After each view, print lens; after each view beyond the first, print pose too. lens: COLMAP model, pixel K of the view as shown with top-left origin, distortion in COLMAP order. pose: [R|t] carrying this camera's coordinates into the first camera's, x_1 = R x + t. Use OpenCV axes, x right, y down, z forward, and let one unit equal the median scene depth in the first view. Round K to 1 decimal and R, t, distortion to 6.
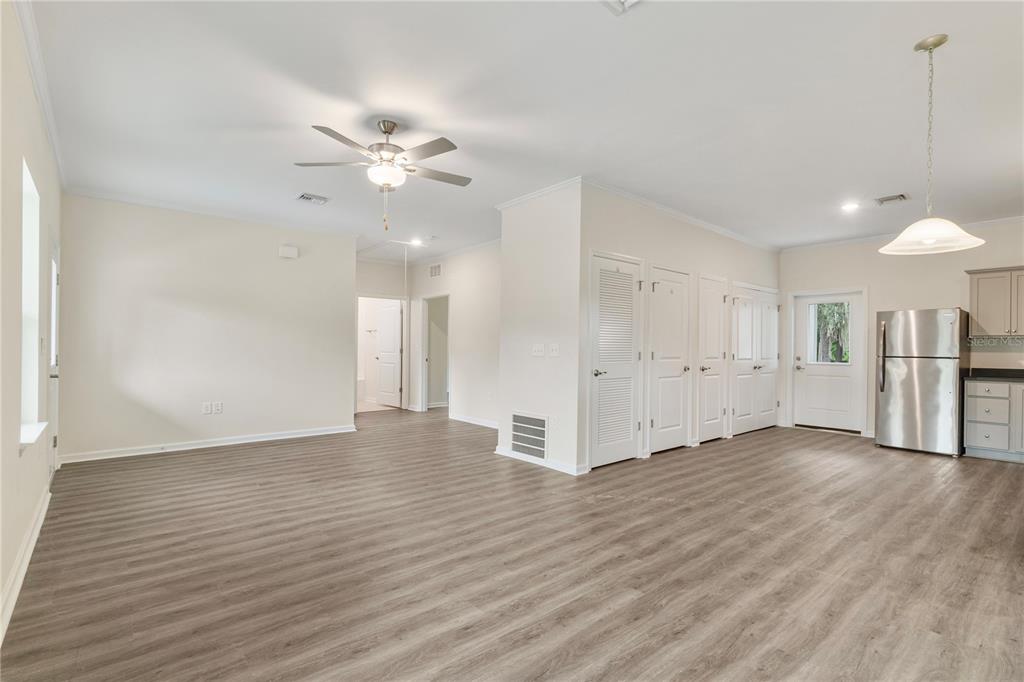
lens RADIAL K [[476.7, 0, 512.0], [0, 476.7, 341.0], [0, 0, 1]] dist [0.001290, 0.000070]
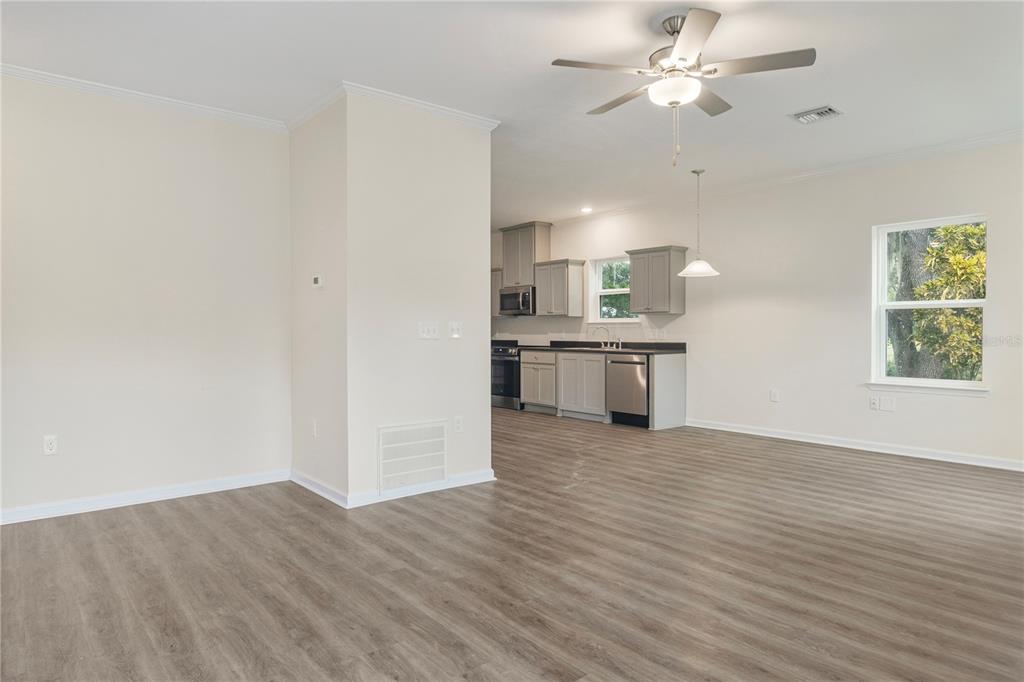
lens RADIAL K [[609.4, 0, 512.0], [0, 609.4, 341.0], [0, 0, 1]] dist [-0.000828, 0.000034]
pose [[0.025927, -0.028943, 0.999245, -1.372912], [-0.012706, 0.999491, 0.029279, 0.009531], [-0.999583, -0.013455, 0.025546, 1.396384]]
